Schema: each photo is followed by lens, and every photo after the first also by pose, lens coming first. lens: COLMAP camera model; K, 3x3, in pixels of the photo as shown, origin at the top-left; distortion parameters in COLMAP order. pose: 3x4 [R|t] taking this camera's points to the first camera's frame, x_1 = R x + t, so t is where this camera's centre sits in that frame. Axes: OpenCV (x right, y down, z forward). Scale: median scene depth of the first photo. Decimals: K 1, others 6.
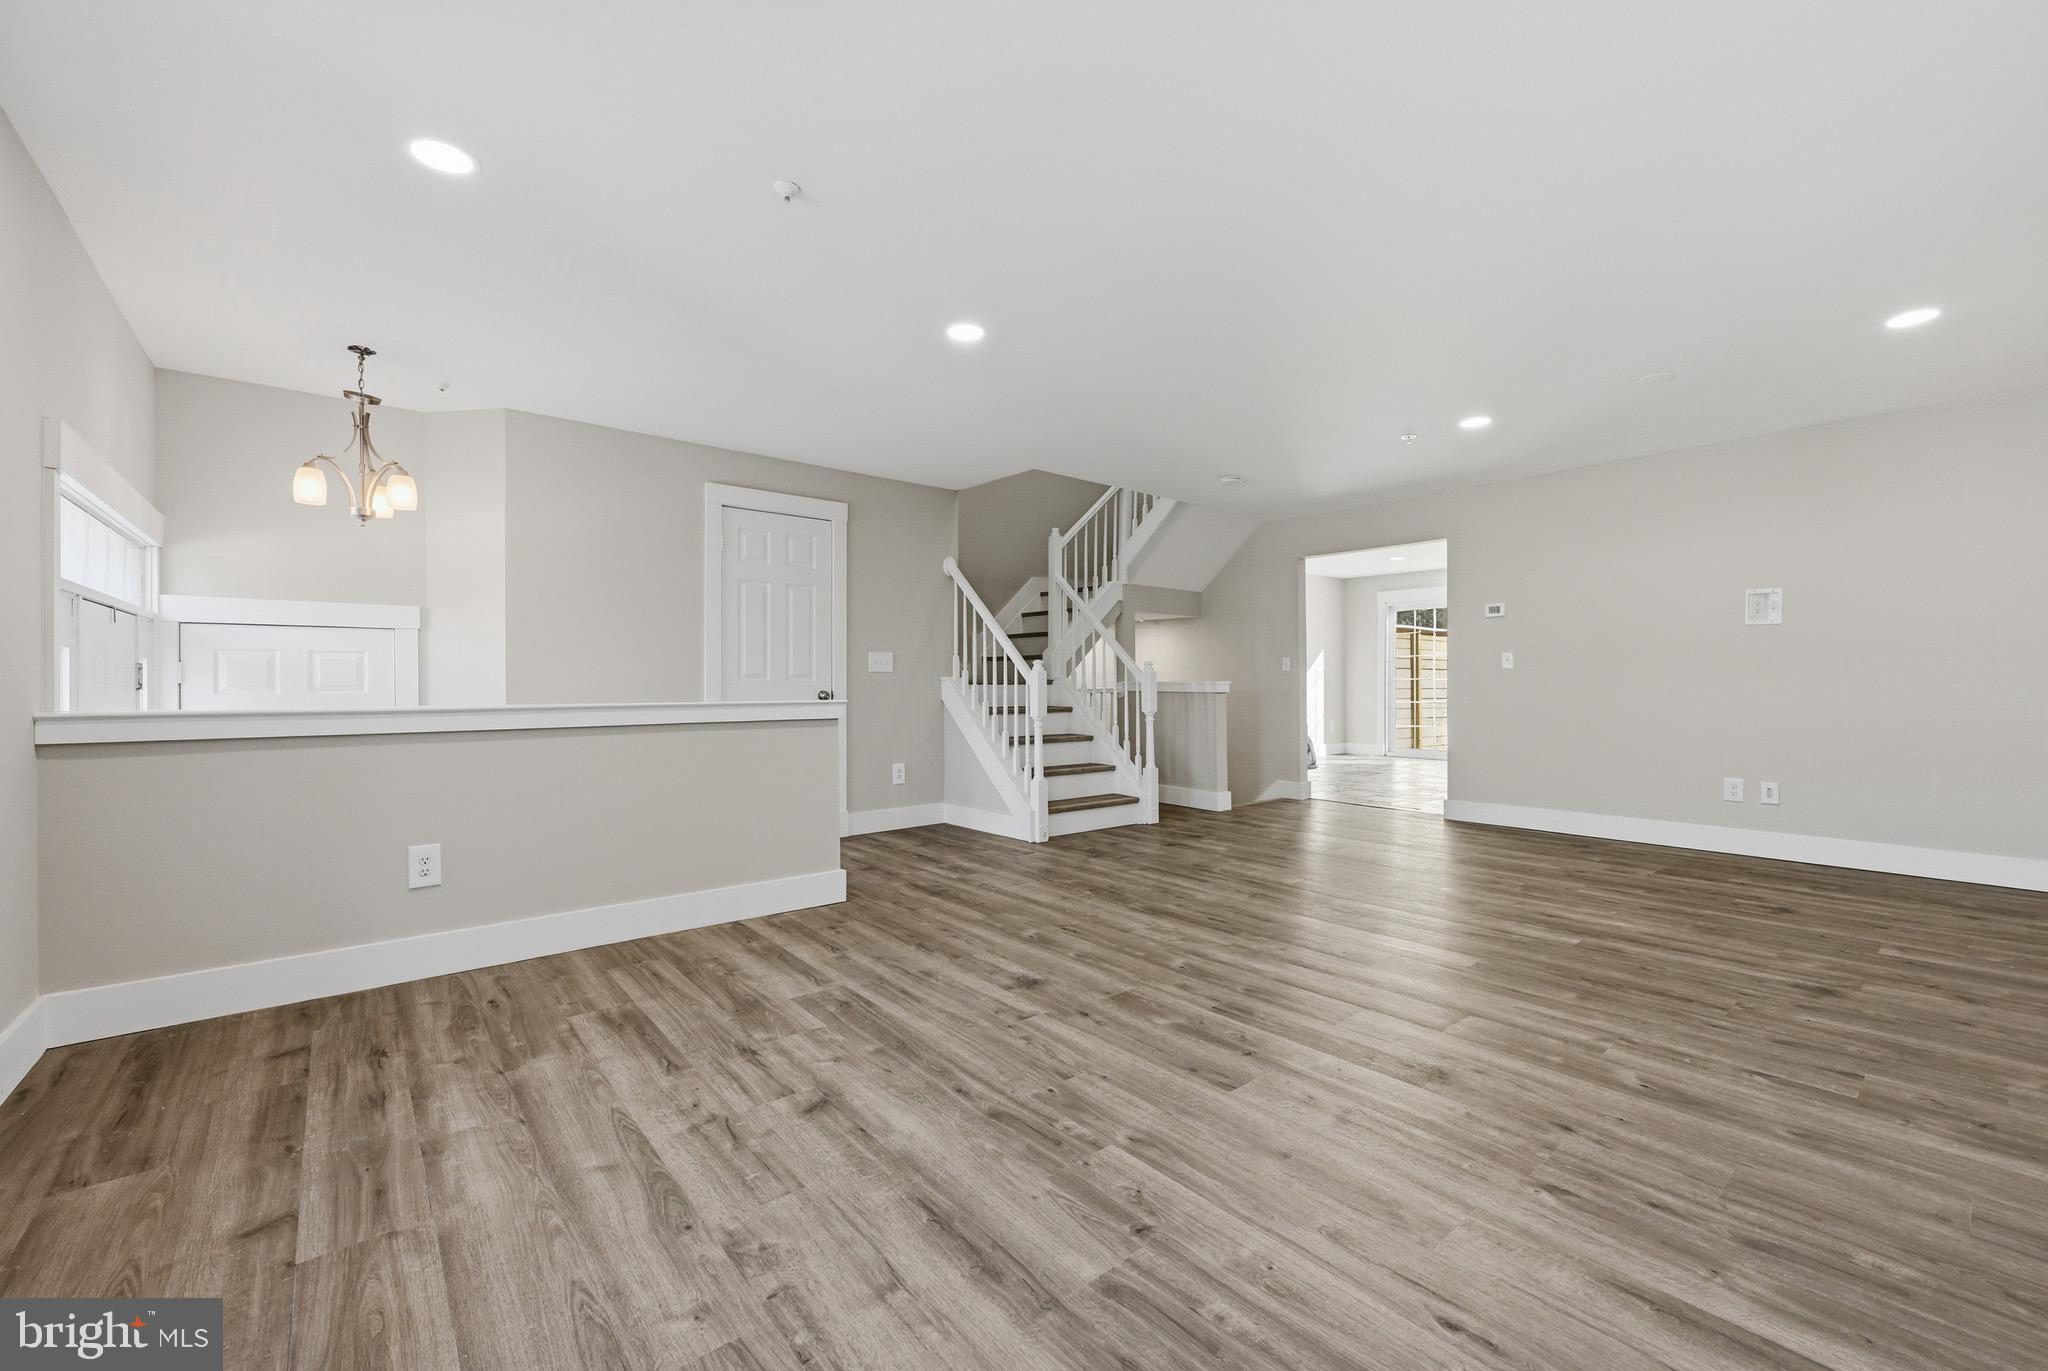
lens RADIAL K [[818.6, 0, 1024.0], [0, 818.6, 685.5], [0, 0, 1]] dist [-0.000199, -0.000039]
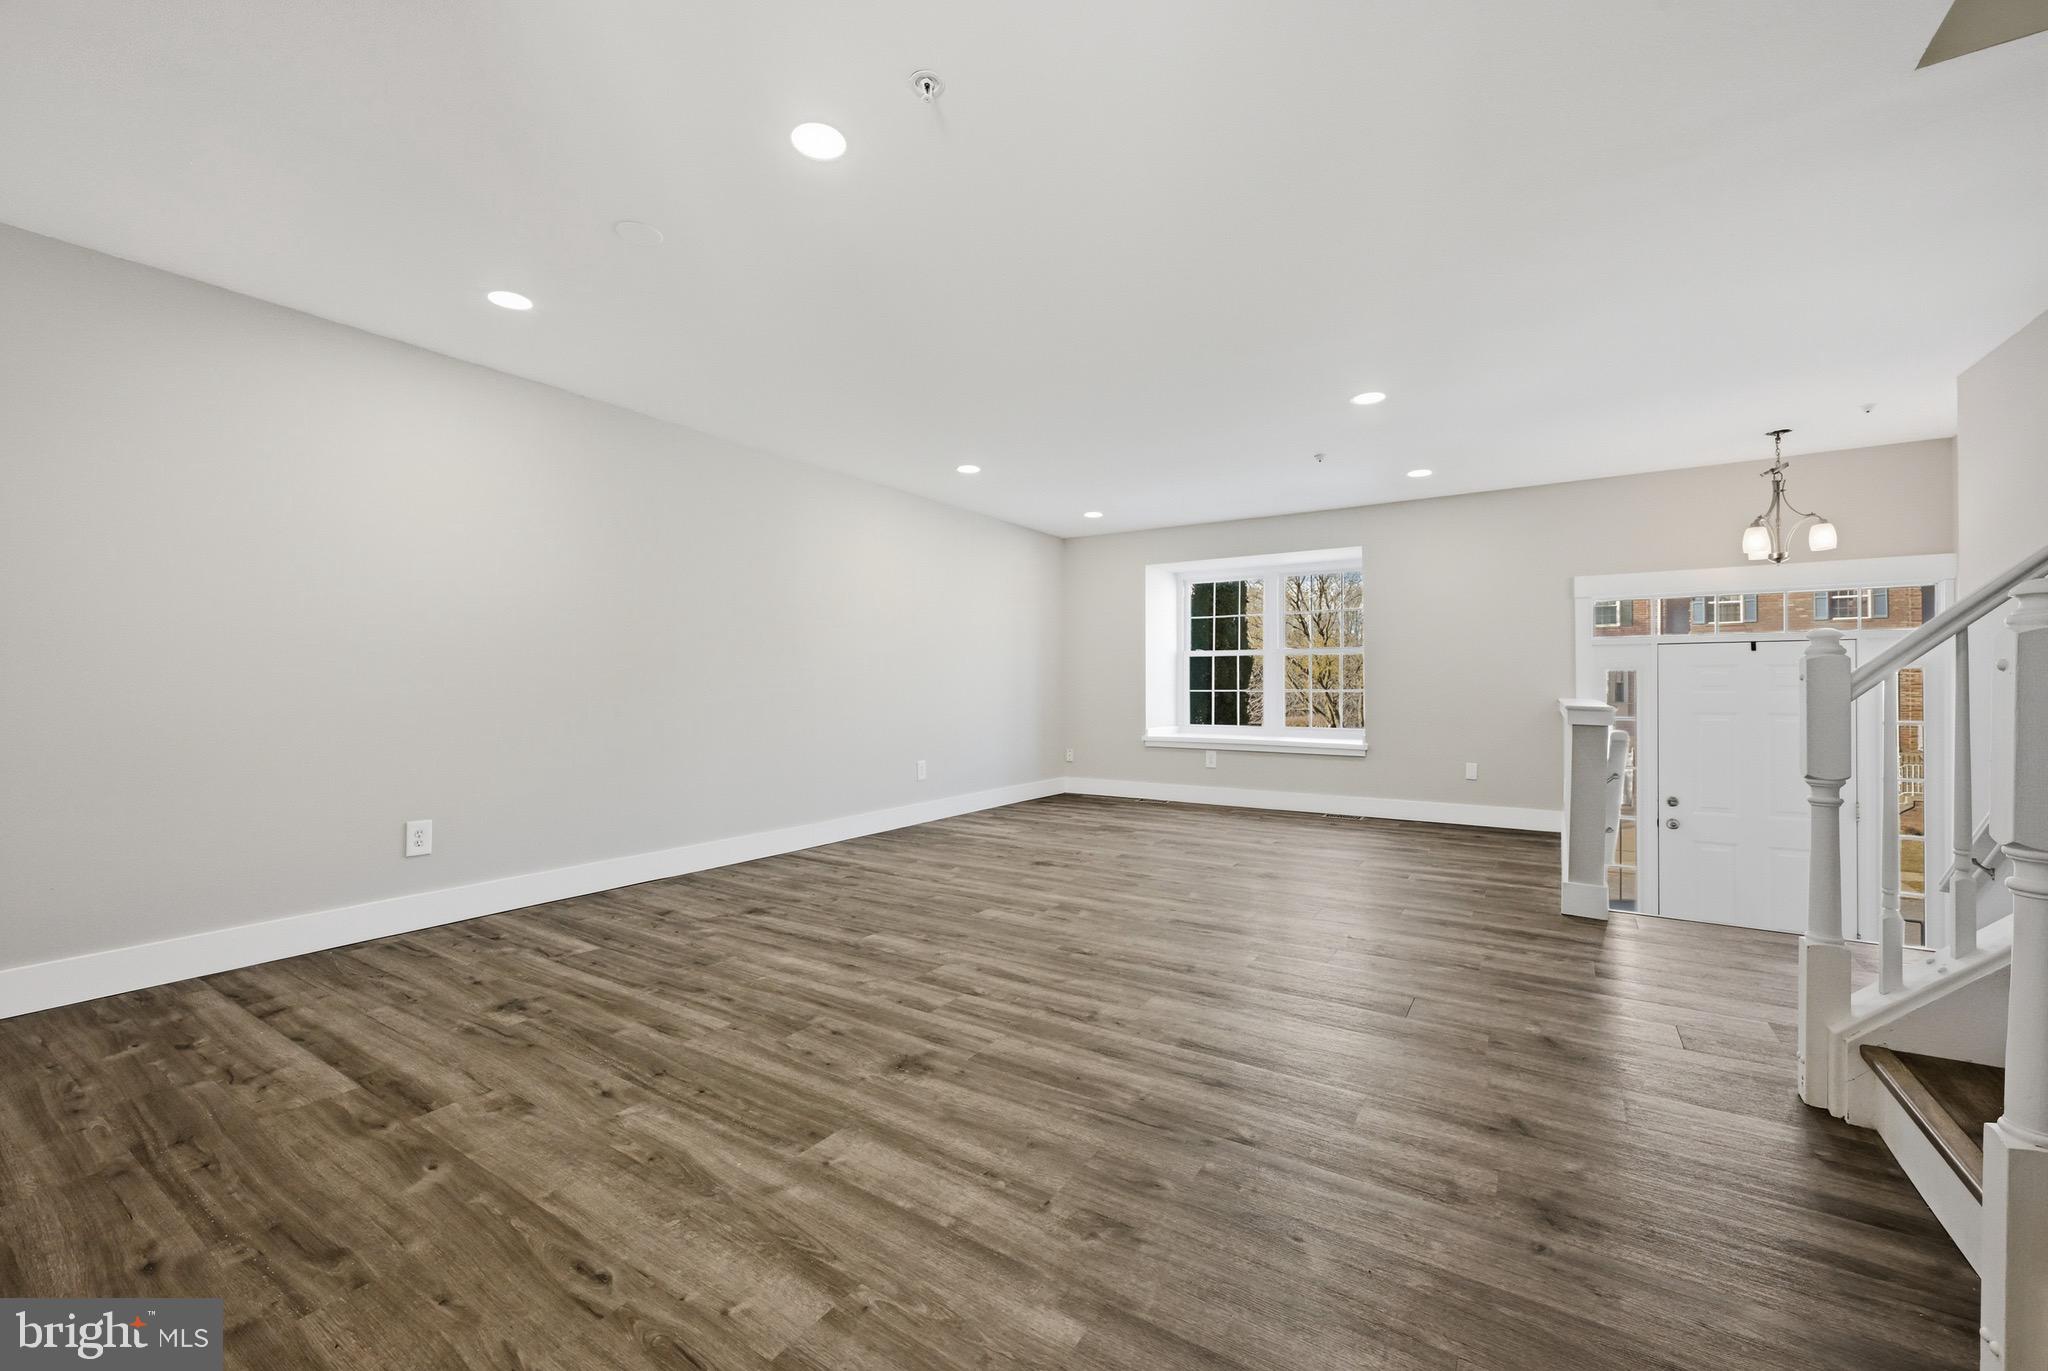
lens RADIAL K [[818.6, 0, 1024.0], [0, 818.6, 685.5], [0, 0, 1]] dist [-0.000199, -0.000039]
pose [[-0.956038, 0.002848, -0.293231, 0.890341], [0.002502, 0.999996, 0.001557, -0.008382], [0.293234, 0.000755, -0.956040, 2.308387]]
